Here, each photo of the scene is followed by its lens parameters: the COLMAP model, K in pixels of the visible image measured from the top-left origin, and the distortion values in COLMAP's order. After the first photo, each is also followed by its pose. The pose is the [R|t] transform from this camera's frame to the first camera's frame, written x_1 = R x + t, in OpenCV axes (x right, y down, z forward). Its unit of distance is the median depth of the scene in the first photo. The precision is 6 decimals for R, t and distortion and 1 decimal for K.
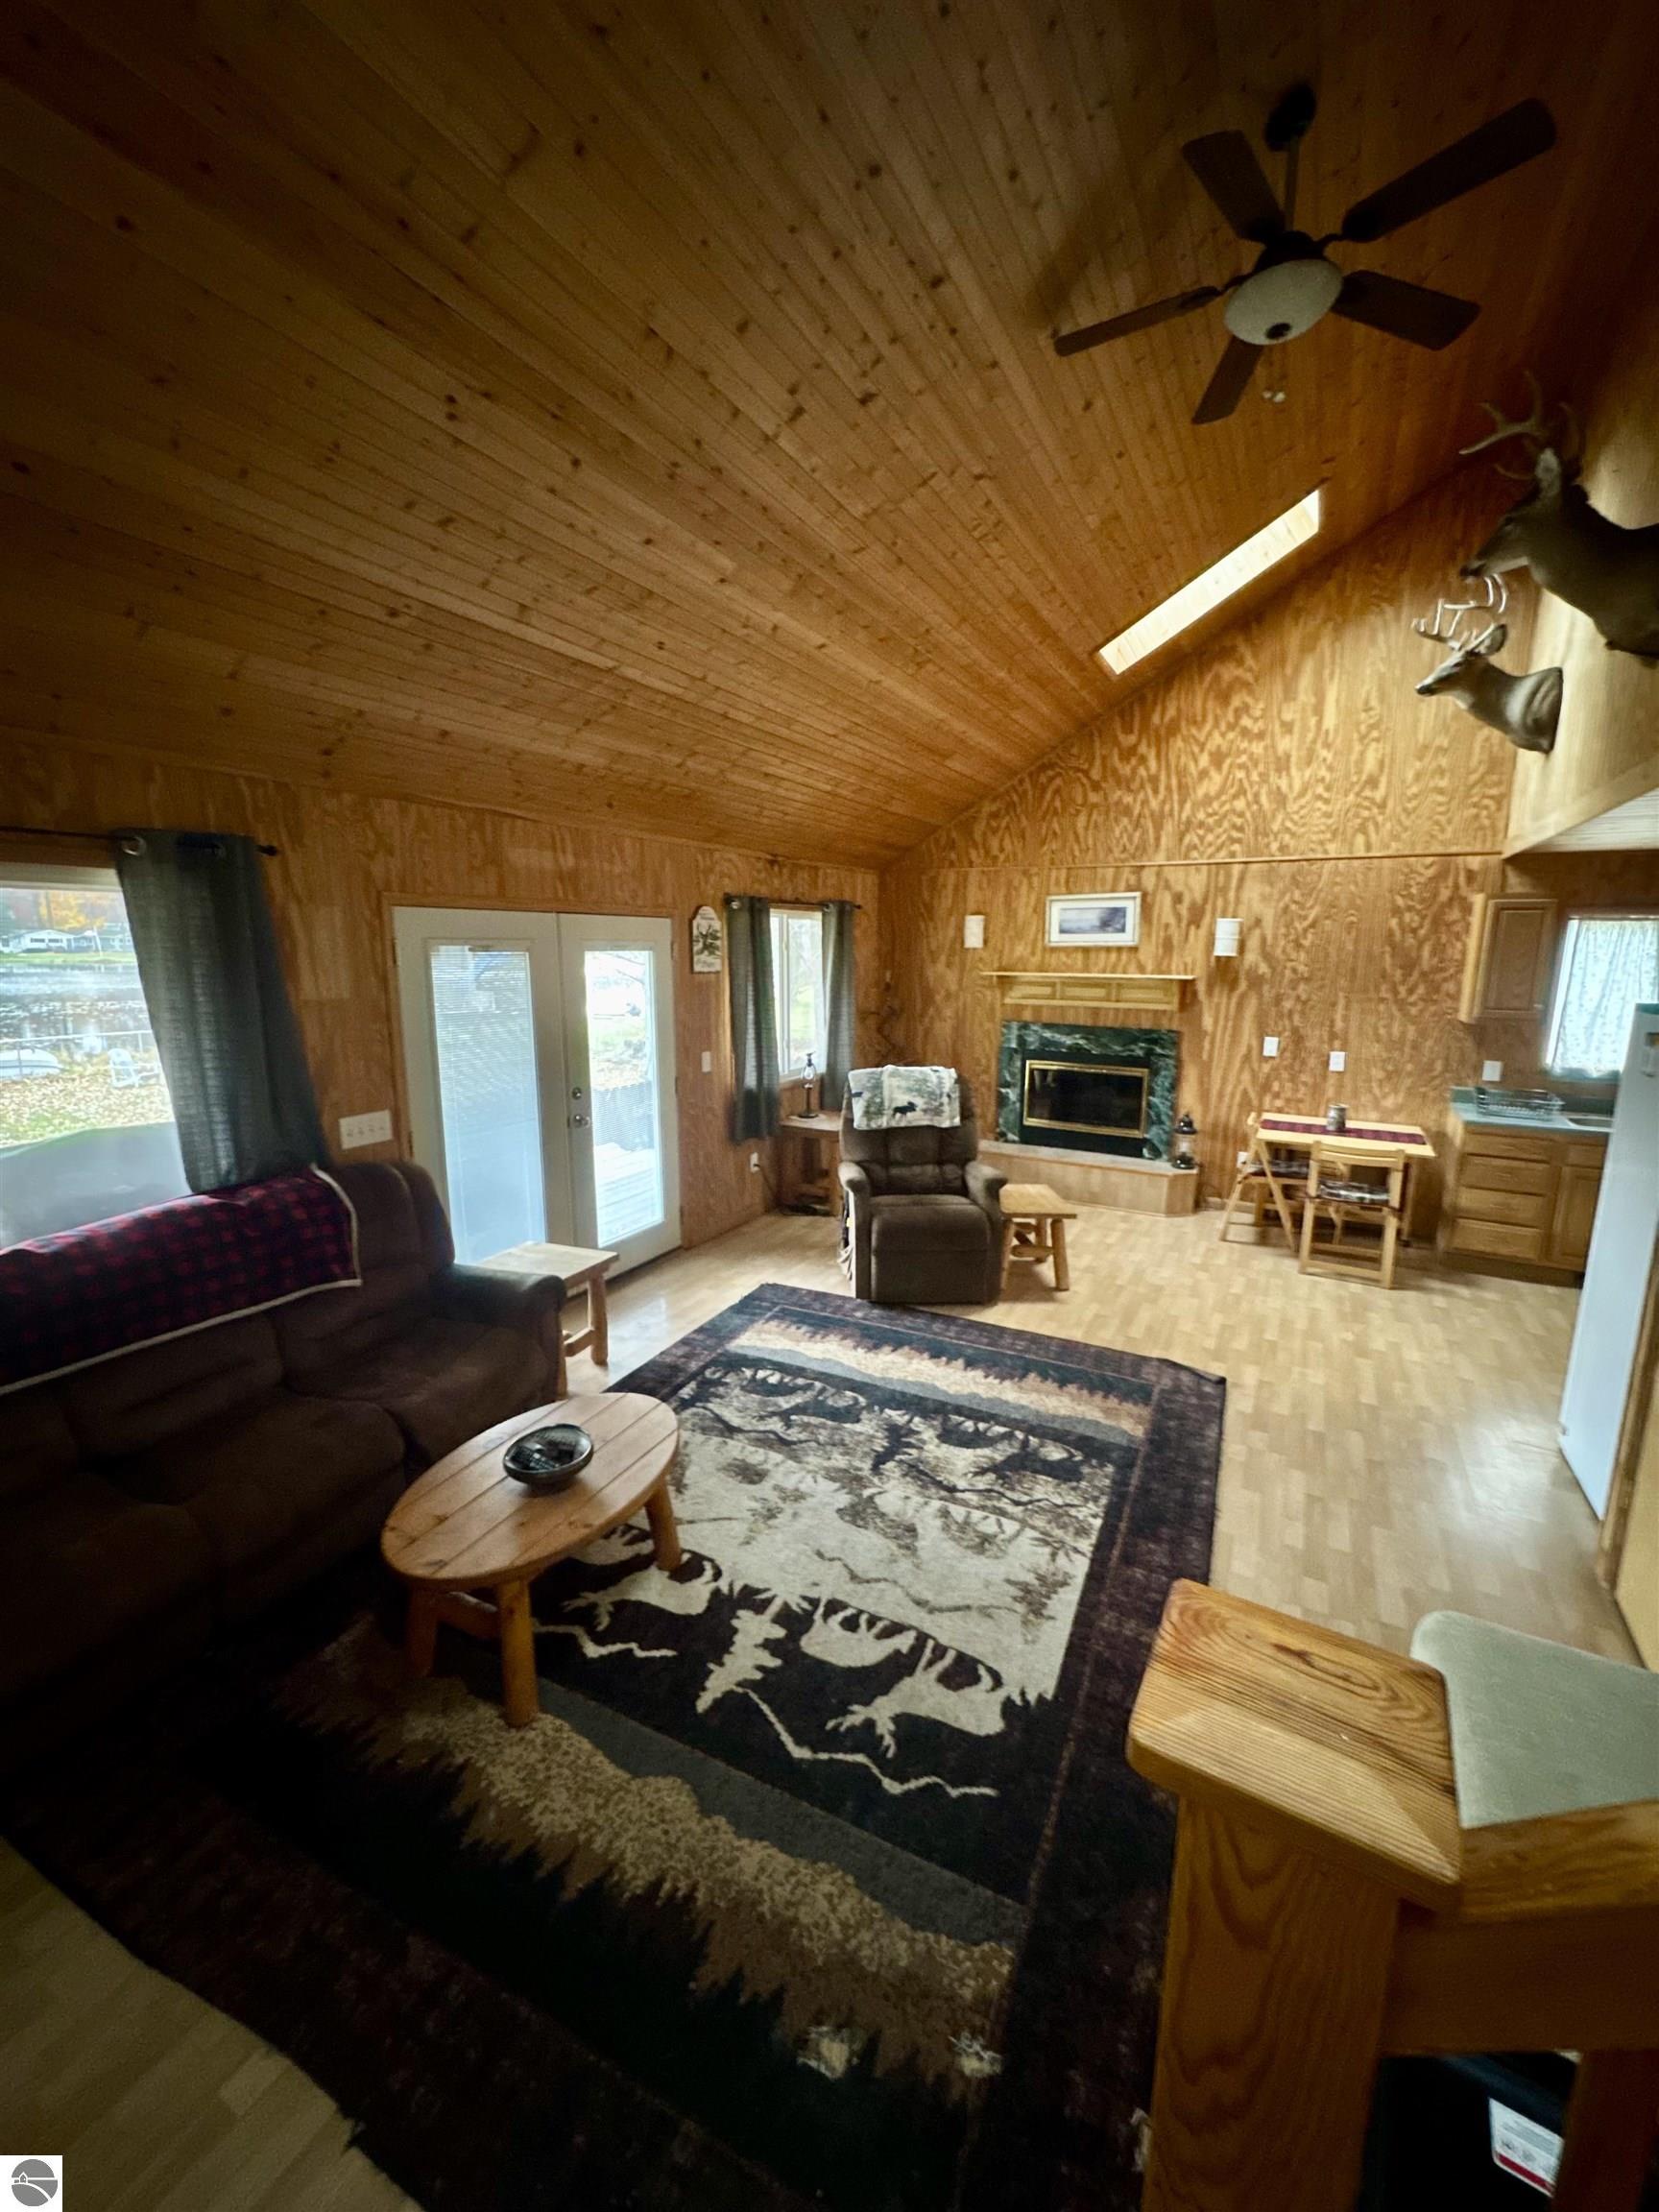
lens RADIAL K [[883.8, 0, 830.4], [0, 883.8, 1106.0], [0, 0, 1]] dist [-0.002699, 0.000010]
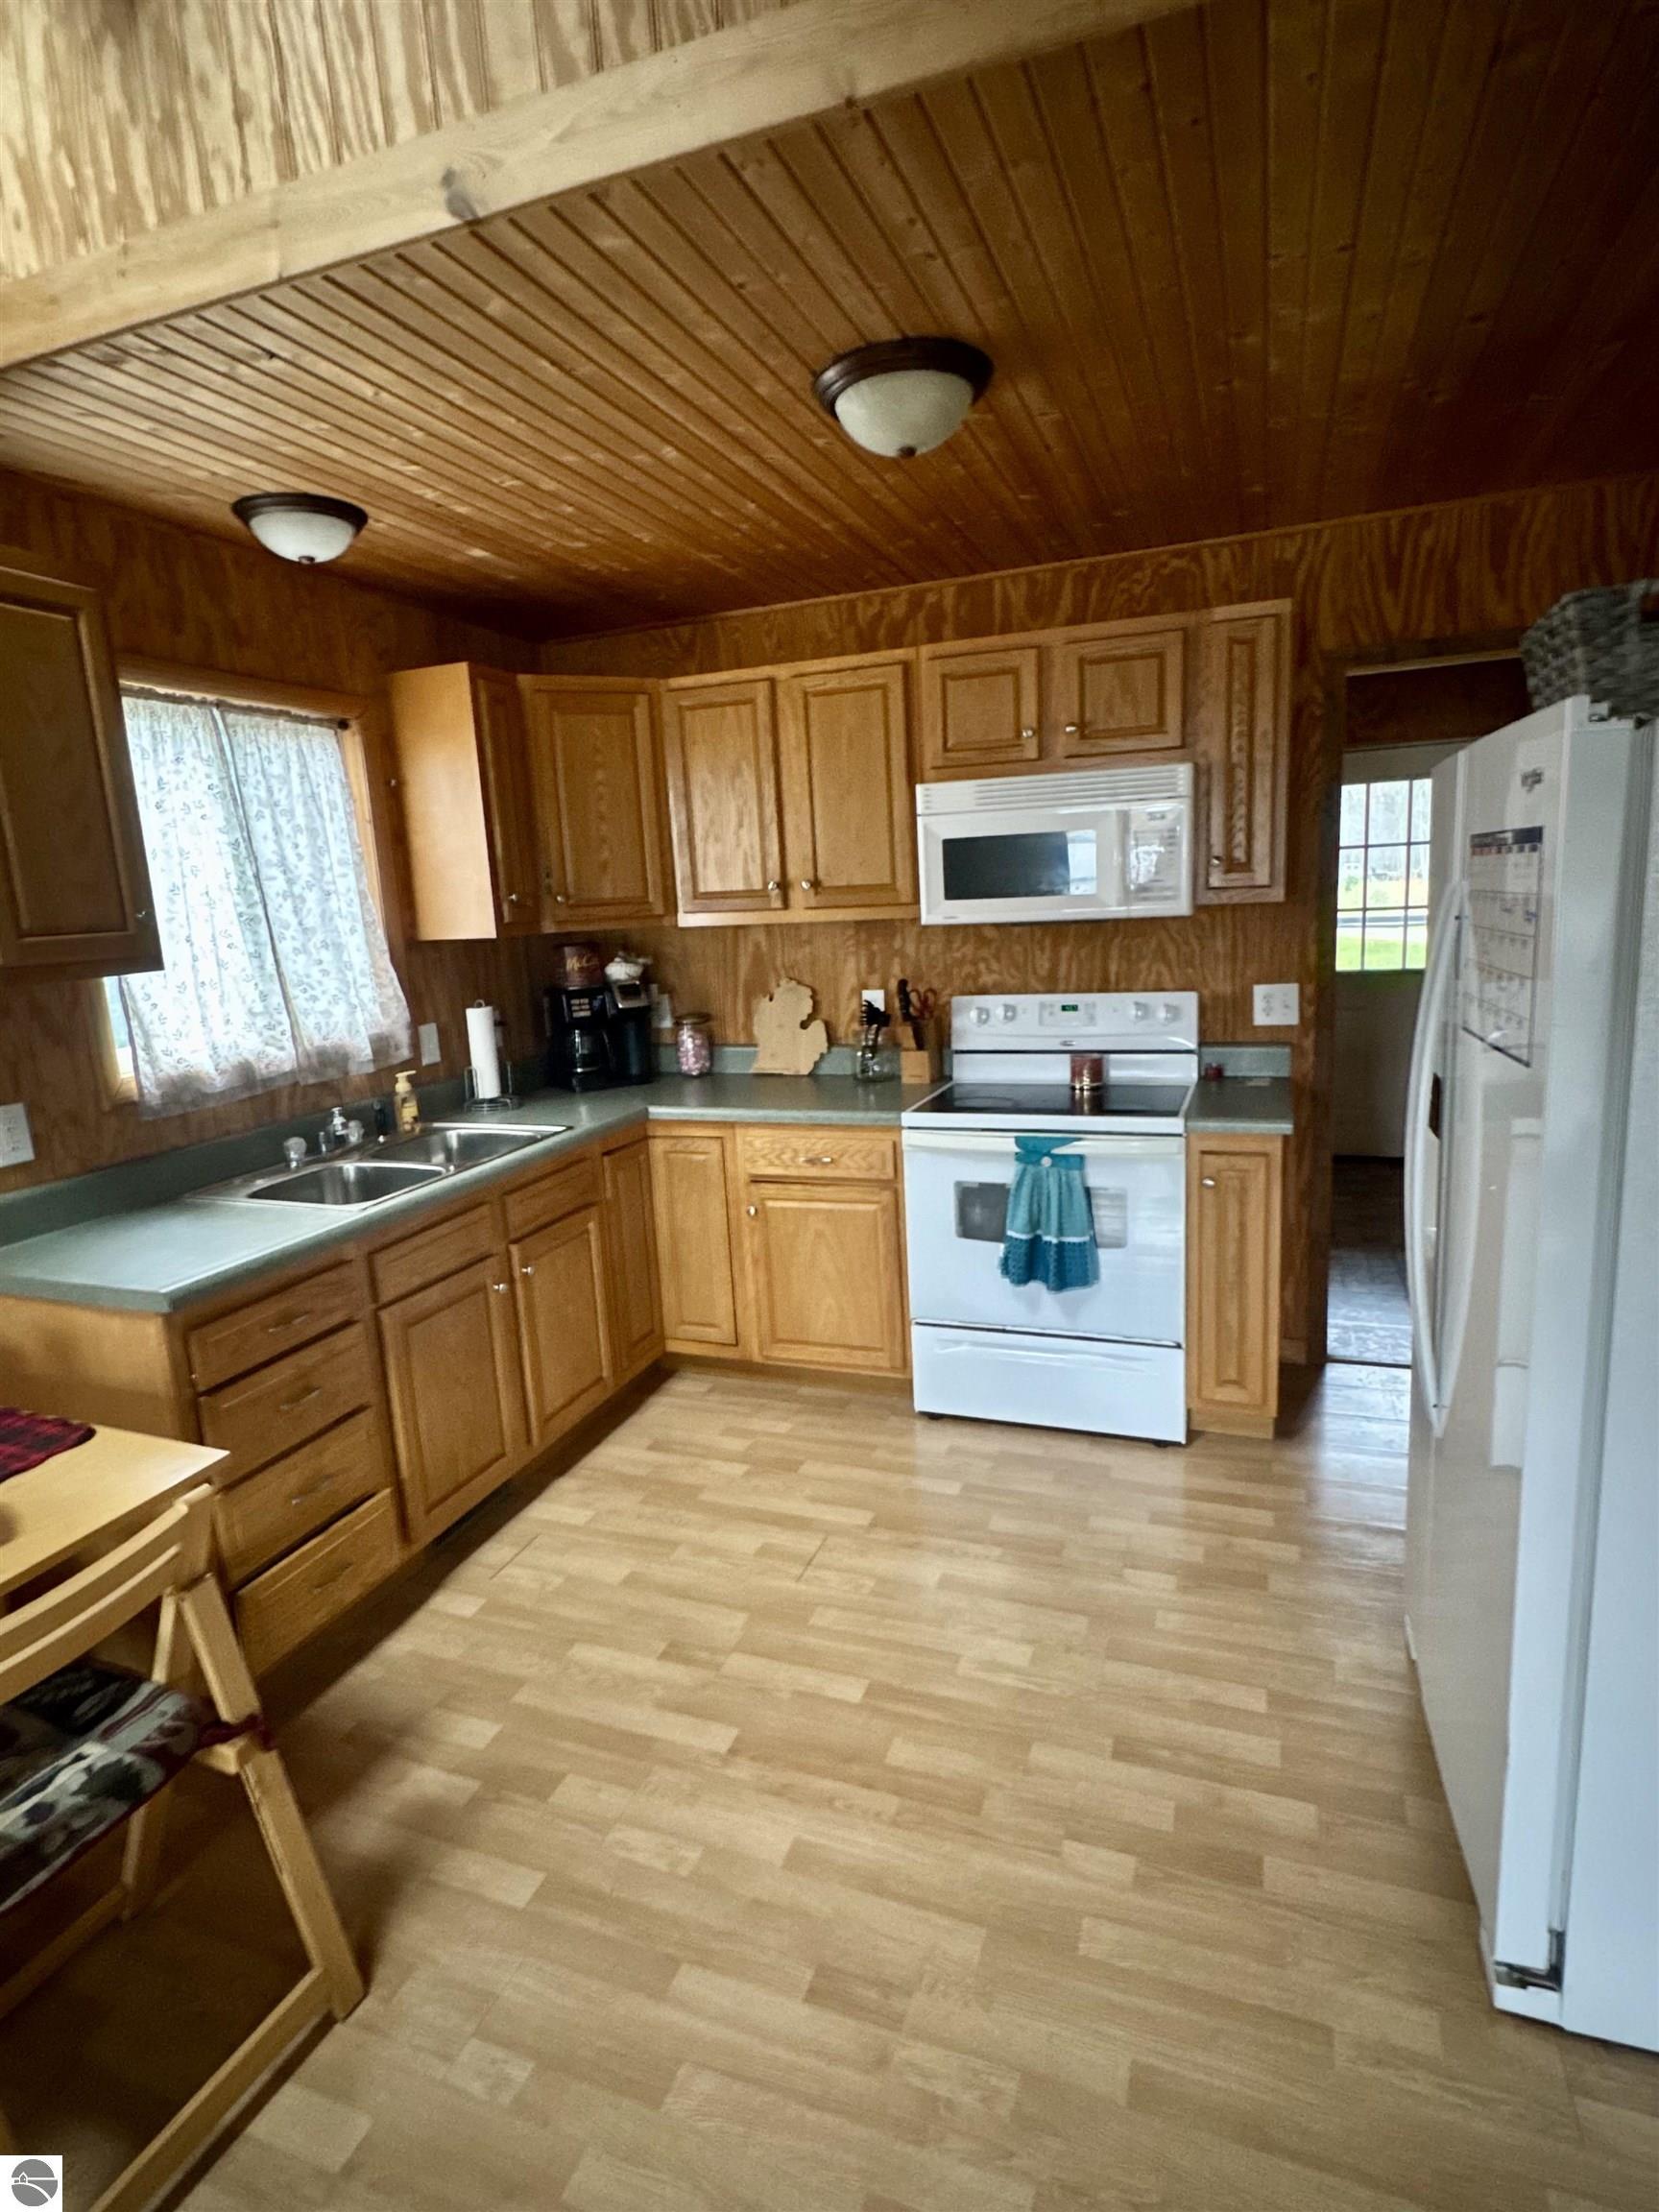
lens RADIAL K [[1134.1, 0, 824.4], [0, 1134.1, 1105.8], [0, 0, 1]] dist [-0.007831, -0.000188]
pose [[-0.128966, -0.192510, 0.972784, 0.373324], [0.227858, 0.948975, 0.218006, -0.088246], [-0.965116, 0.249772, -0.078520, 0.901866]]
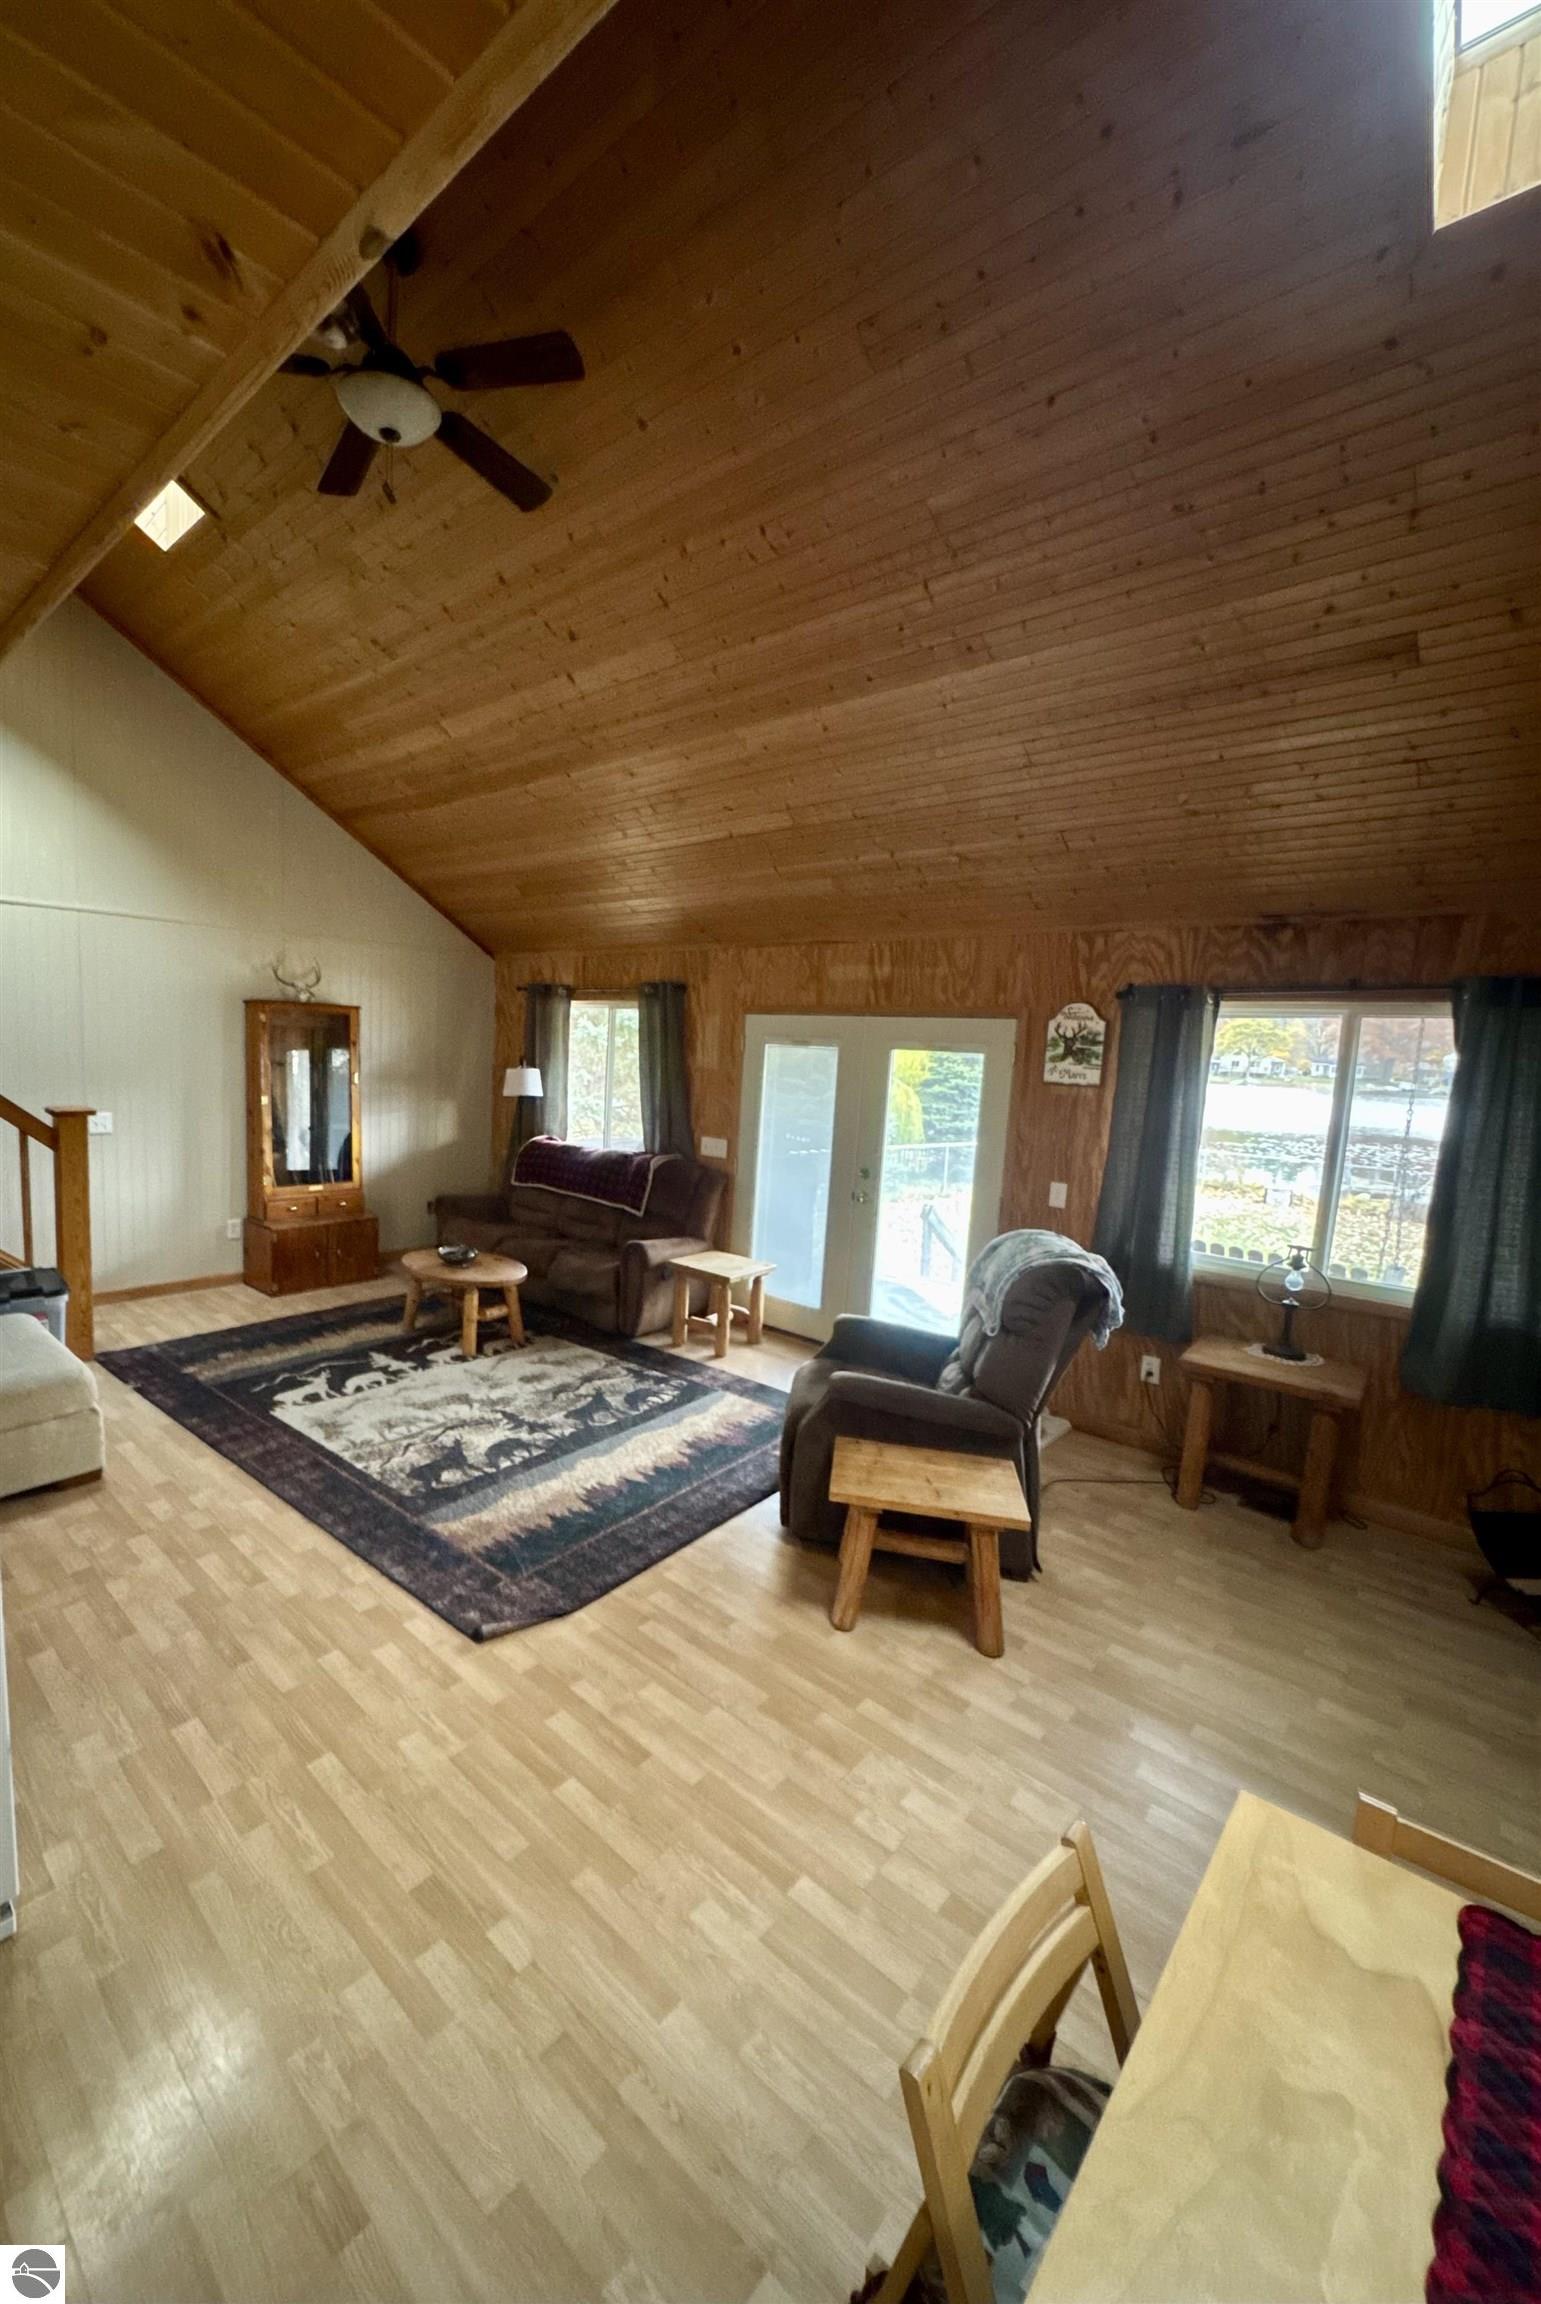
lens RADIAL K [[921.3, 0, 675.0], [0, 921.3, 1151.5], [0, 0, 1]] dist [-0.004025, 0.000184]
pose [[-0.257713, 0.094792, -0.961561, 0.898149], [-0.221358, 0.962916, 0.154253, -0.168030], [0.940524, 0.252603, -0.227172, 1.027197]]
